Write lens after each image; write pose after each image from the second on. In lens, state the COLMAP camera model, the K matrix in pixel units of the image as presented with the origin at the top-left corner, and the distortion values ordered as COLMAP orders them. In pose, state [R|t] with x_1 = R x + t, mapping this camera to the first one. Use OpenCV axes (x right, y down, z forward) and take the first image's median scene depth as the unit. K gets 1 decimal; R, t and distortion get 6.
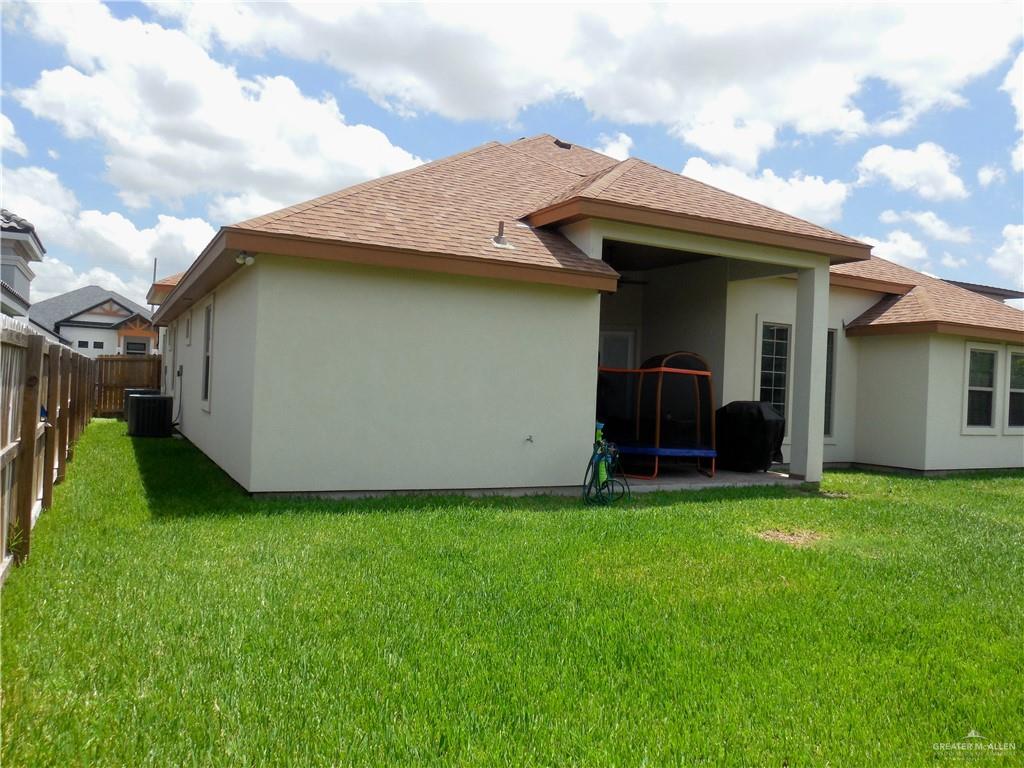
lens RADIAL K [[795.0, 0, 512.7], [0, 795.0, 384.6], [0, 0, 1]] dist [-0.078644, 0.060310]
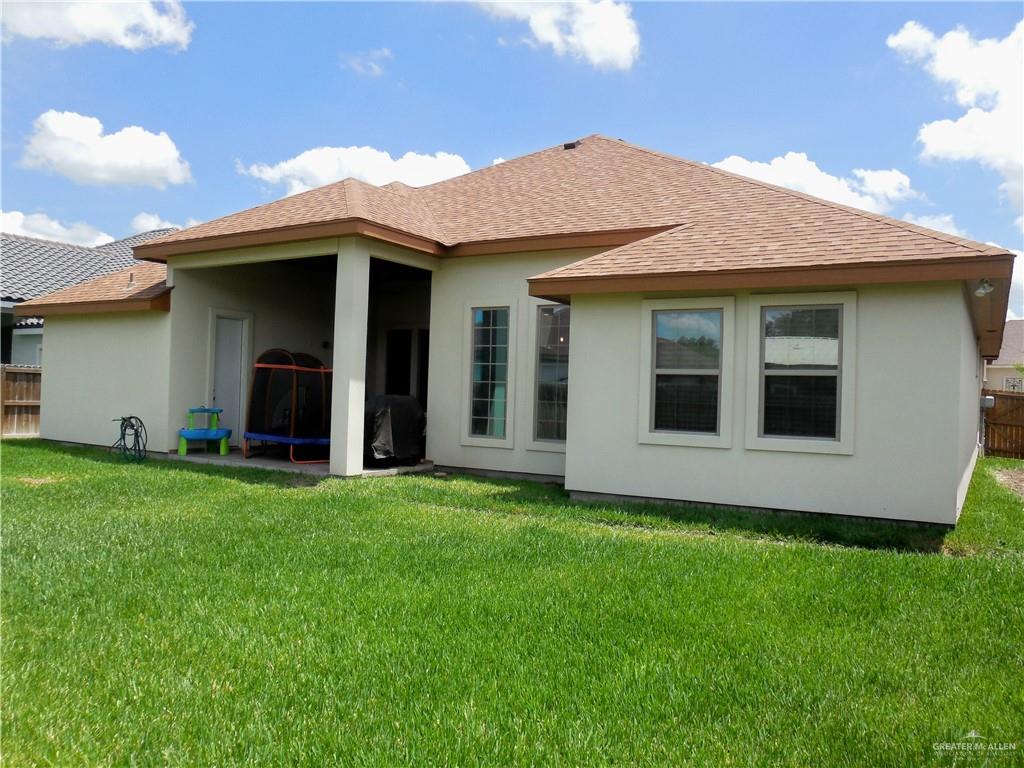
lens RADIAL K [[795.0, 0, 514.0], [0, 795.0, 381.1], [0, 0, 1]] dist [-0.078644, 0.060310]
pose [[0.525795, -0.039567, -0.849691, 1.110167], [-0.007210, 0.998674, -0.050966, 0.047870], [0.850581, 0.032924, 0.524813, 0.580647]]
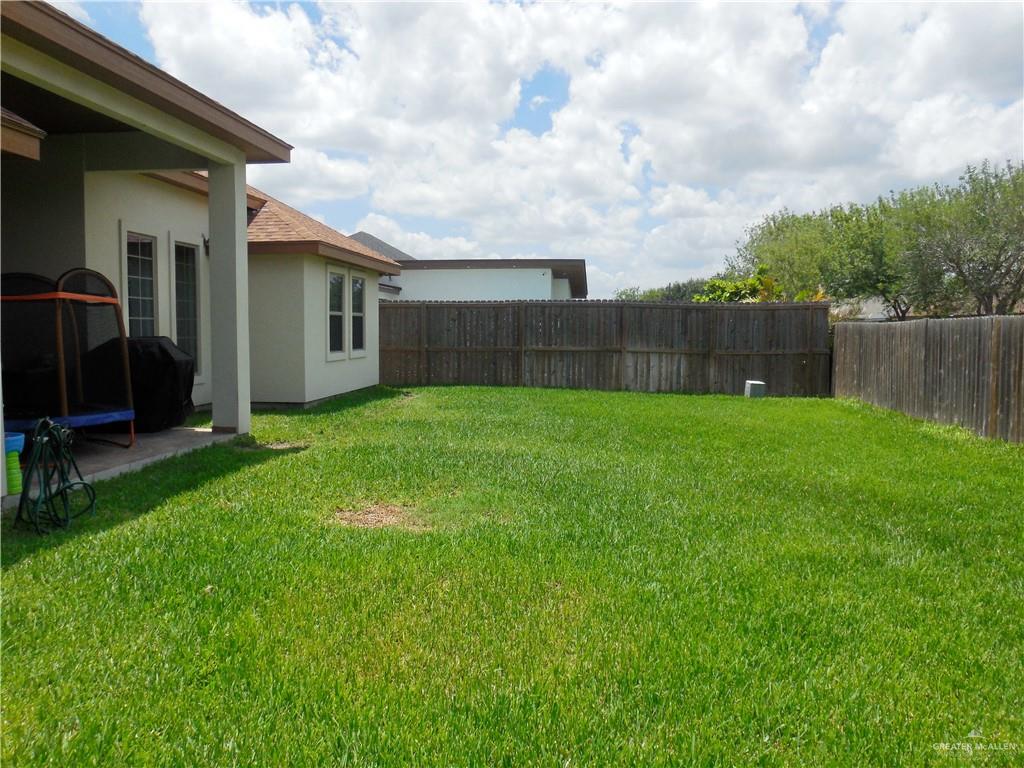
lens RADIAL K [[795.0, 0, 514.3], [0, 795.0, 386.1], [0, 0, 1]] dist [-0.078644, 0.060310]
pose [[0.537213, -0.098262, 0.837703, -0.125330], [0.015857, 0.994192, 0.106449, -0.006115], [-0.843298, -0.043902, 0.535651, 0.287444]]
